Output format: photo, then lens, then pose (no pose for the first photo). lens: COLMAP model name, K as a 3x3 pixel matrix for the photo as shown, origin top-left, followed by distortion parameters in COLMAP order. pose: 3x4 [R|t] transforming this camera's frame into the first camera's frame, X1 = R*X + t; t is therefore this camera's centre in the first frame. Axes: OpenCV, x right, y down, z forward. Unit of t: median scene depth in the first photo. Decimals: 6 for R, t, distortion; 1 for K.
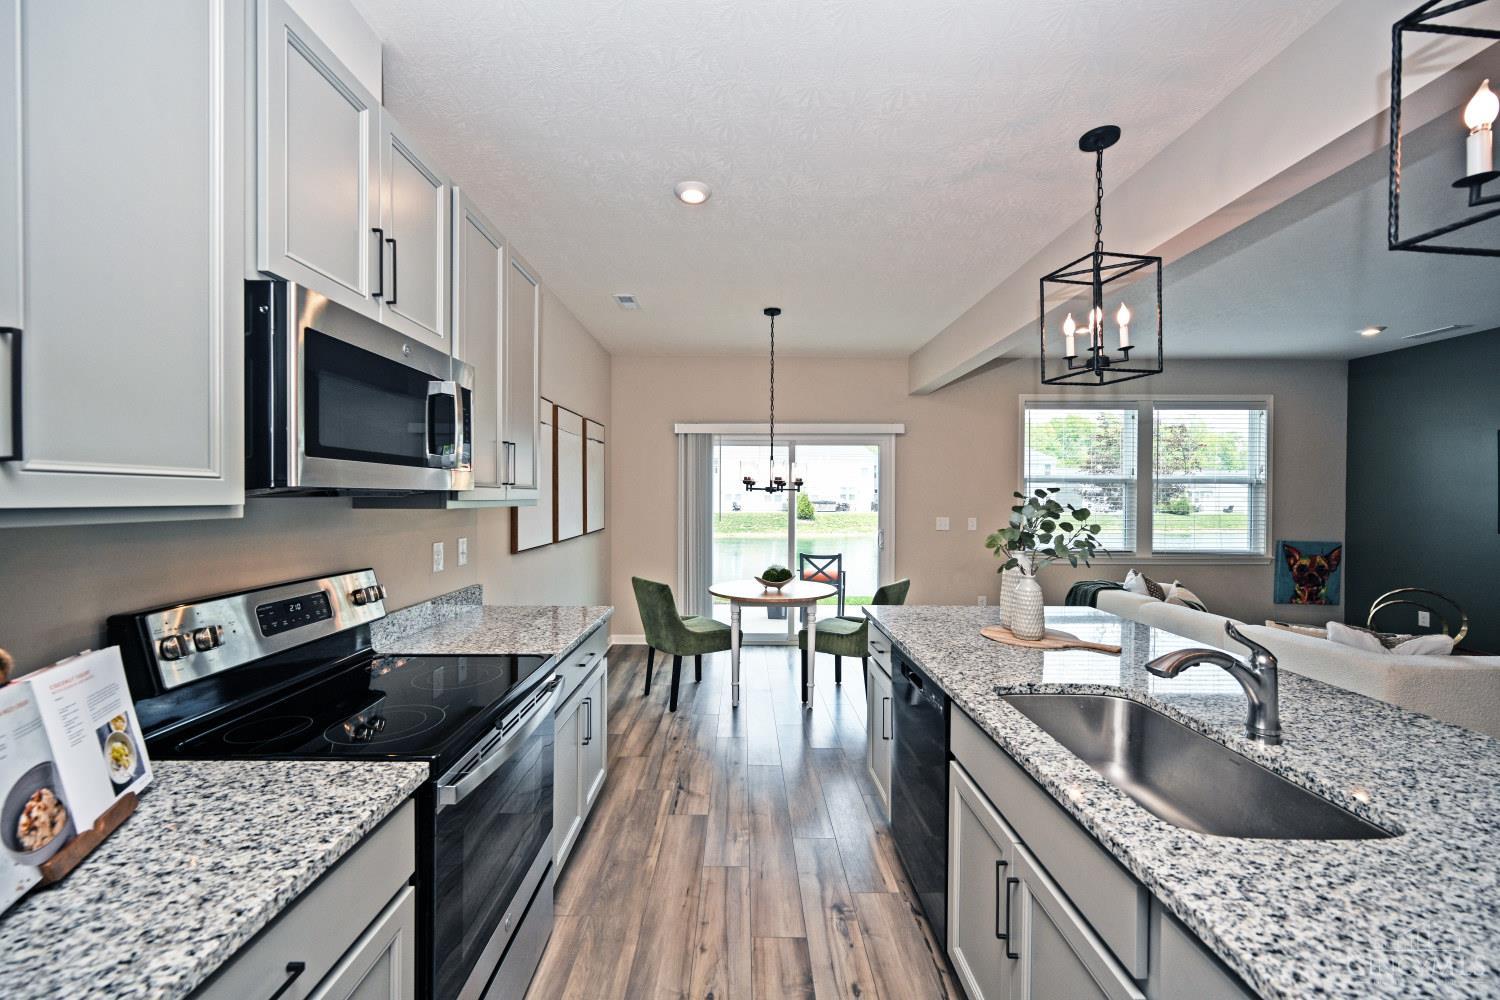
lens RADIAL K [[594.8, 0, 753.4], [0, 594.8, 503.0], [0, 0, 1]] dist [0.009329, 0.000185]
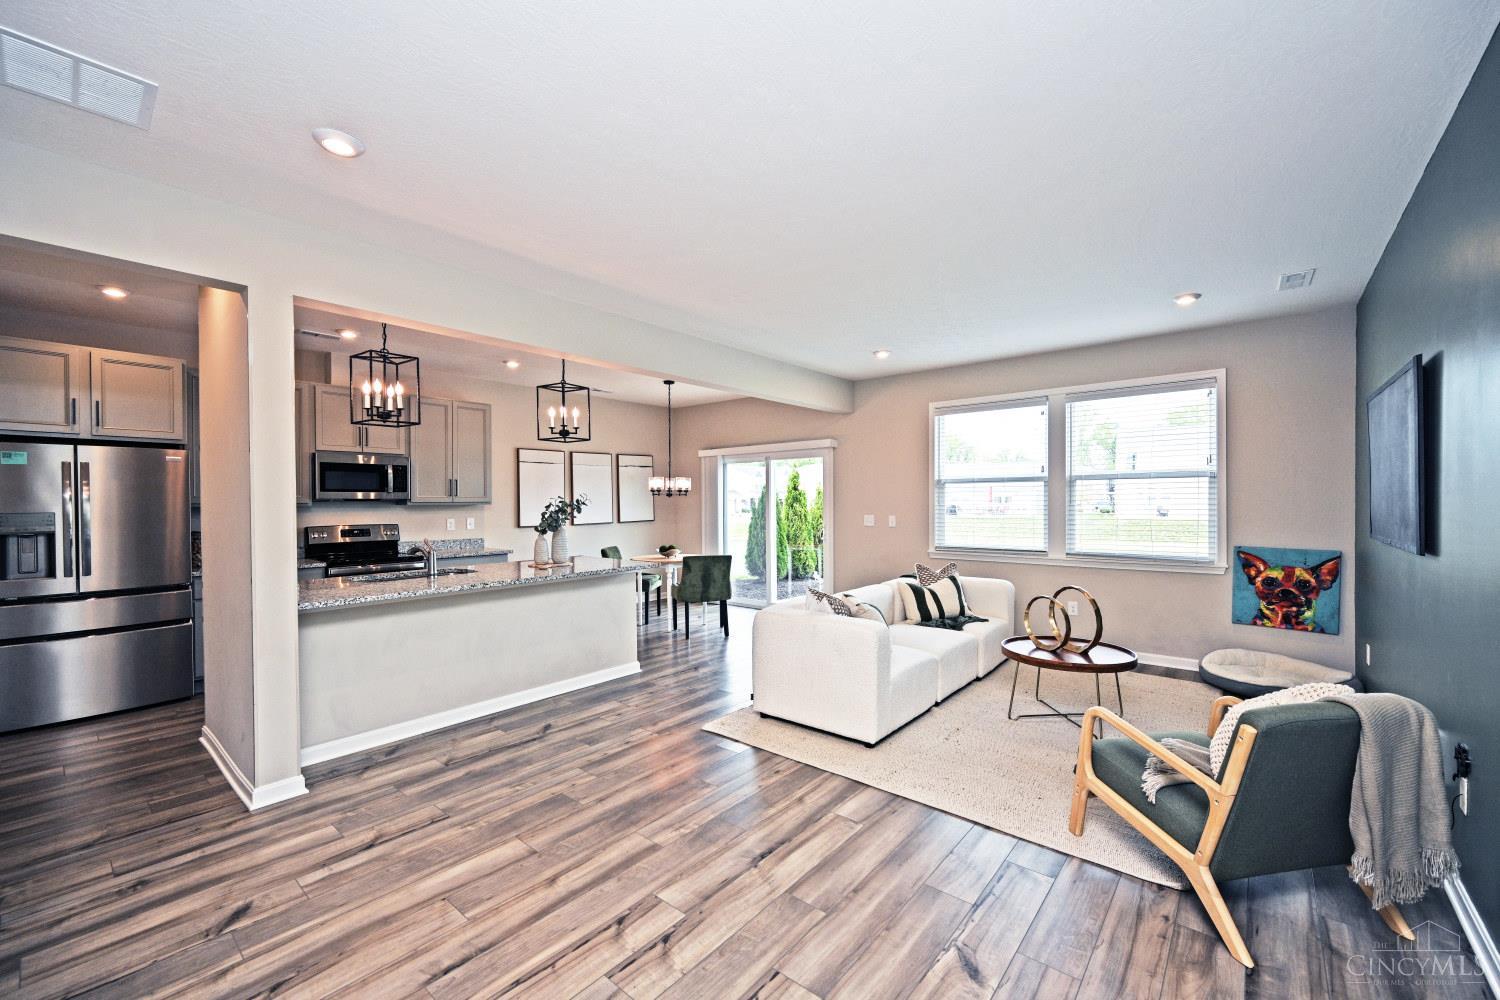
lens RADIAL K [[608.0, 0, 751.5], [0, 608.0, 503.0], [0, 0, 1]] dist [0.013730, -0.000482]
pose [[0.758142, -0.005055, -0.652070, 1.129731], [0.001898, 0.999983, -0.005545, 0.009527], [0.652087, 0.002967, 0.758139, -0.076760]]
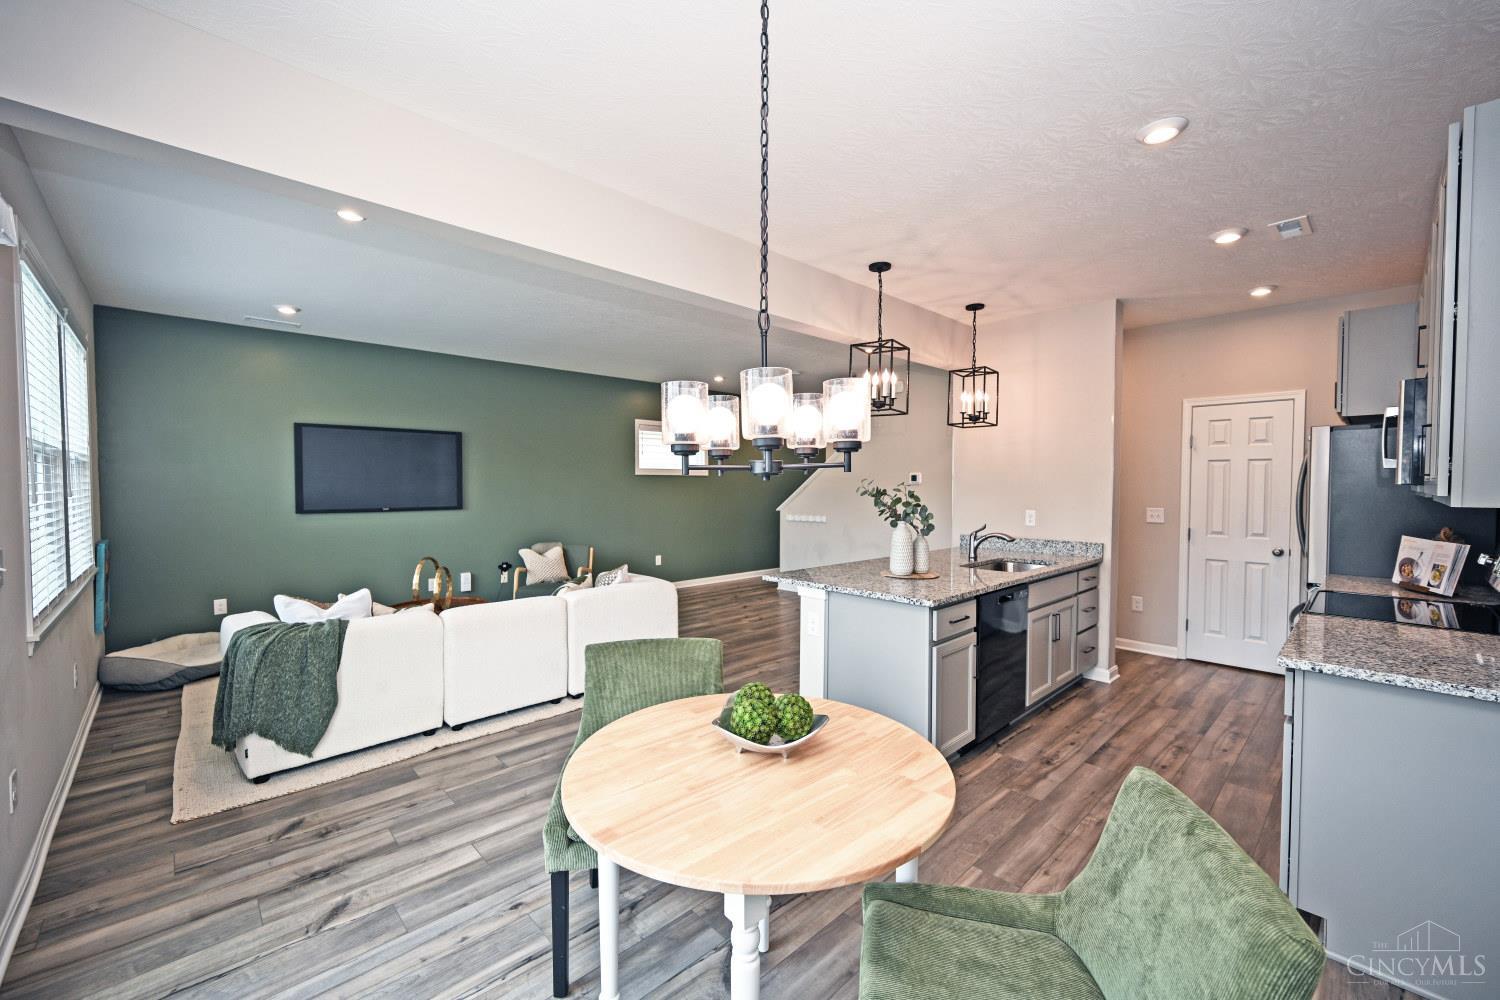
lens RADIAL K [[608.0, 0, 751.5], [0, 608.0, 503.0], [0, 0, 1]] dist [0.013730, -0.000482]
pose [[-0.682872, -0.028830, 0.729969, -0.200481], [0.001949, 0.999146, 0.041284, -0.015284], [-0.730536, 0.029614, -0.682232, 1.149259]]
